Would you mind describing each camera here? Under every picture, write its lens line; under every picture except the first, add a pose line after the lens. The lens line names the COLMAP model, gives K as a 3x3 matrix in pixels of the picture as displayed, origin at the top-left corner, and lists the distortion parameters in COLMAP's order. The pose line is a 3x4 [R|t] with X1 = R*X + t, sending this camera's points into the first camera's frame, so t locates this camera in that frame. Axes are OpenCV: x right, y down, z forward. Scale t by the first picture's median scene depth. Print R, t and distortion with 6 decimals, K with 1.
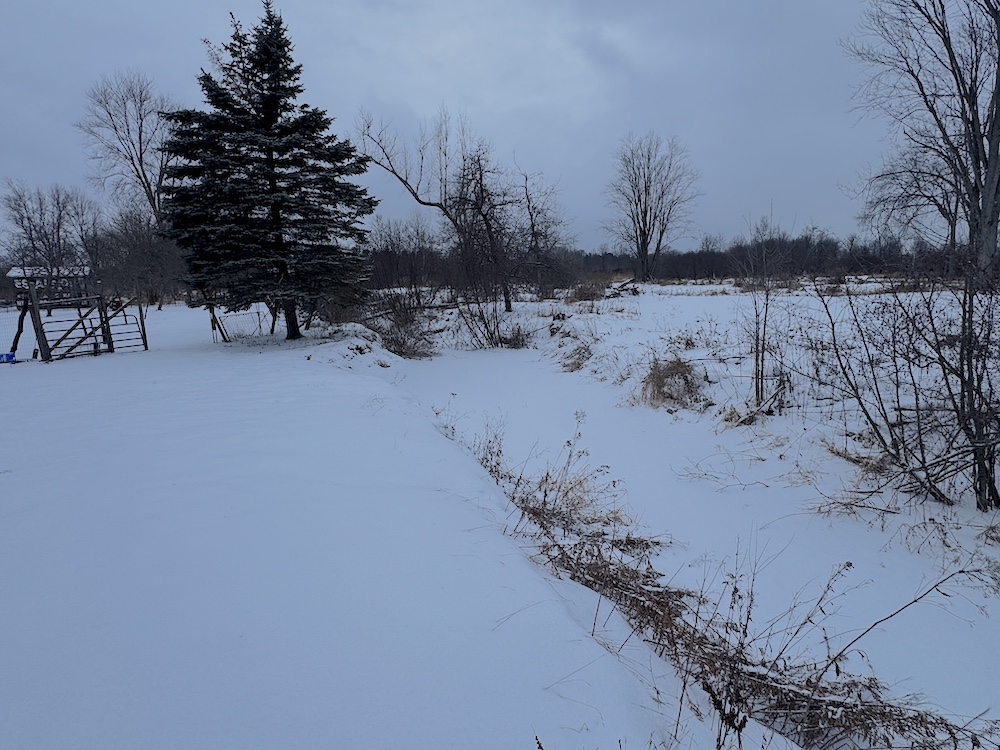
lens RADIAL K [[557.0, 0, 493.2], [0, 557.0, 373.8], [0, 0, 1]] dist [0.001482, -0.001211]
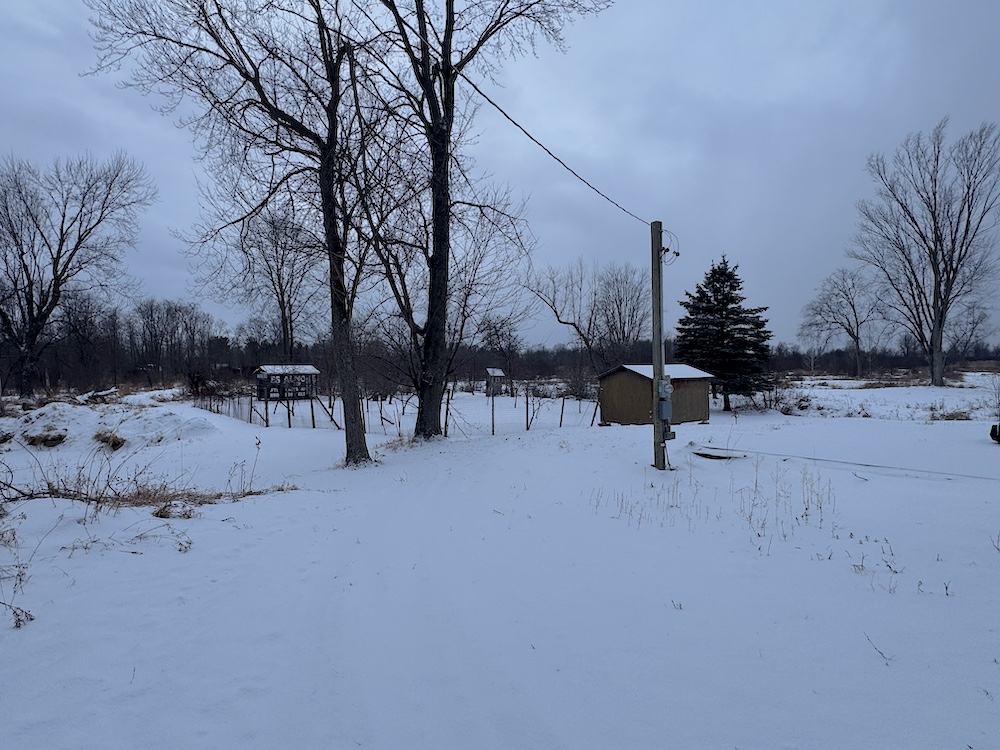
lens RADIAL K [[563.9, 0, 503.2], [0, 563.9, 370.1], [0, 0, 1]] dist [0.001292, 0.000739]
pose [[0.970072, 0.005014, 0.242764, -0.913809], [0.036425, 0.985469, -0.165906, 0.054240], [-0.240068, 0.169783, 0.955793, -0.420880]]
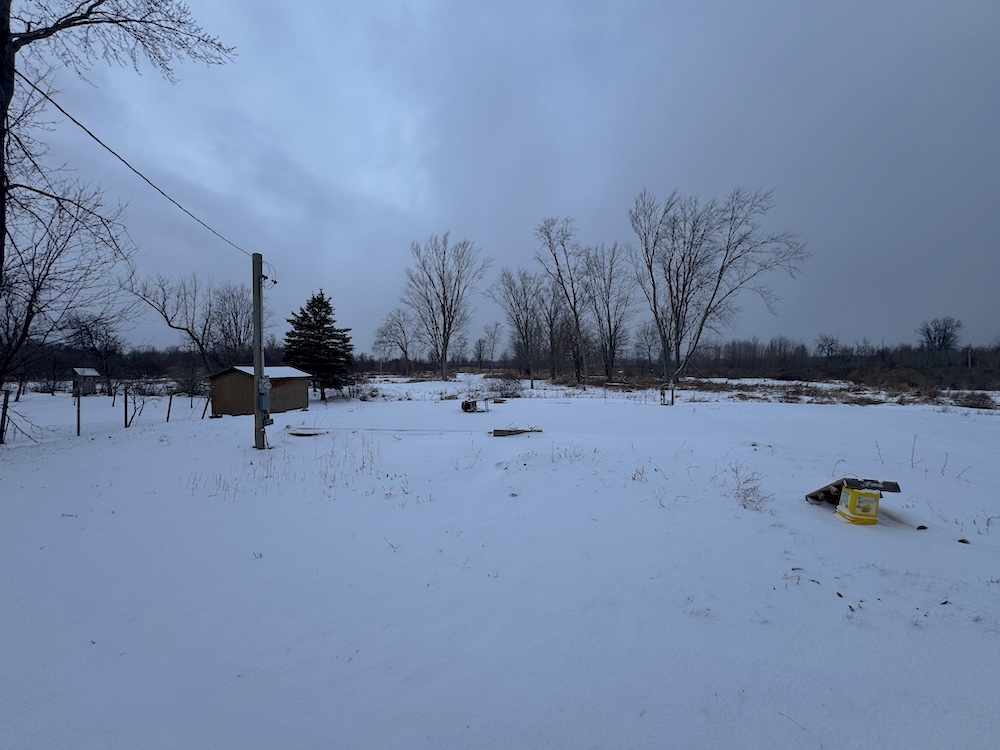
lens RADIAL K [[396.1, 0, 498.9], [0, 396.1, 374.9], [0, 0, 1]] dist [-0.003356, 0.000601]
pose [[0.511245, 0.002265, 0.859432, -0.906905], [0.137014, 0.986992, -0.084106, 0.054509], [-0.848443, 0.160753, 0.504284, -0.425411]]
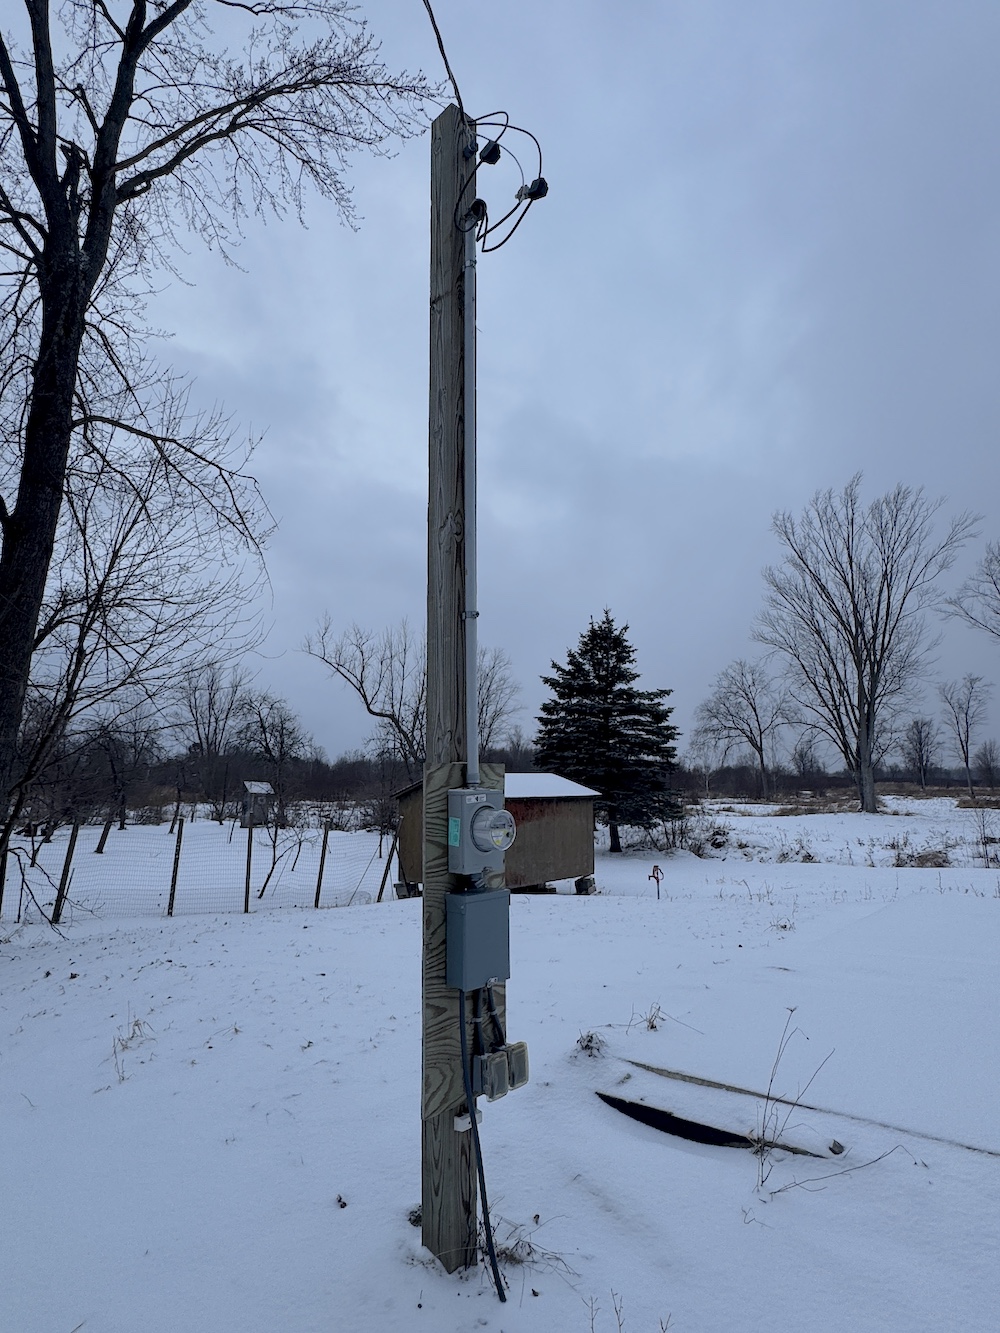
lens RADIAL K [[751.6, 0, 495.3], [0, 751.6, 671.8], [0, 0, 1]] dist [0.001292, 0.000739]
pose [[0.884070, 0.086578, 0.459264, -0.791082], [0.064493, 0.950689, -0.303367, 0.025229], [-0.462883, 0.297817, 0.834892, -0.221237]]
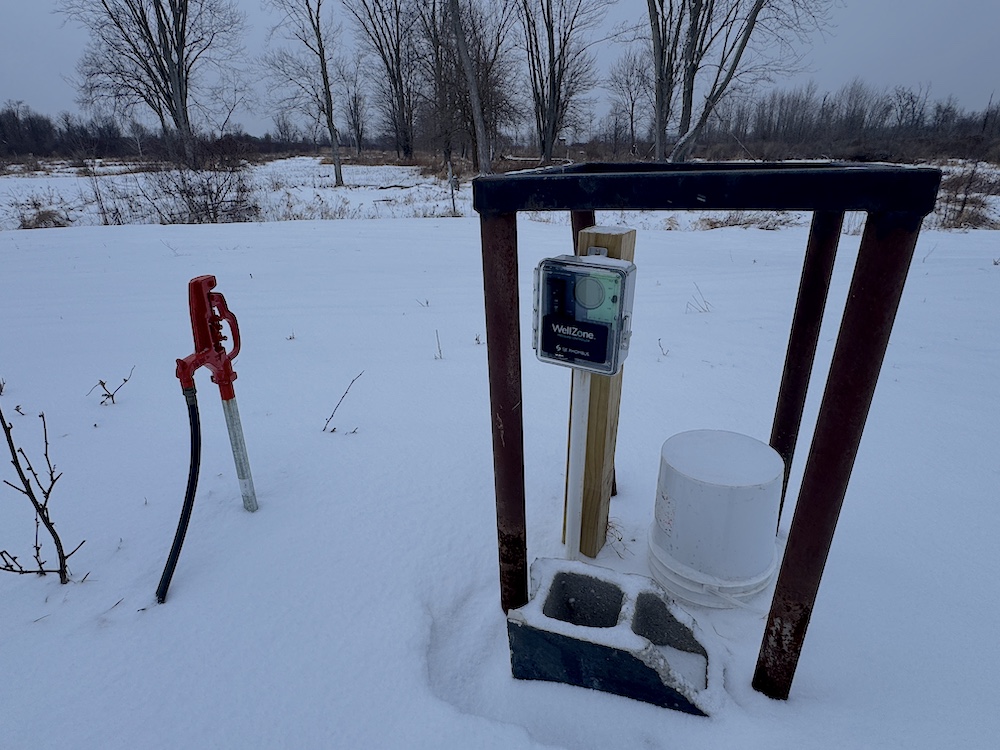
lens RADIAL K [[563.9, 0, 487.9], [0, 563.9, 378.9], [0, 0, 1]] dist [0.001292, 0.000739]
pose [[0.397585, -0.330682, 0.855907, -0.278994], [0.157144, 0.943559, 0.291551, 0.061526], [-0.904009, 0.018584, 0.427109, -0.335697]]
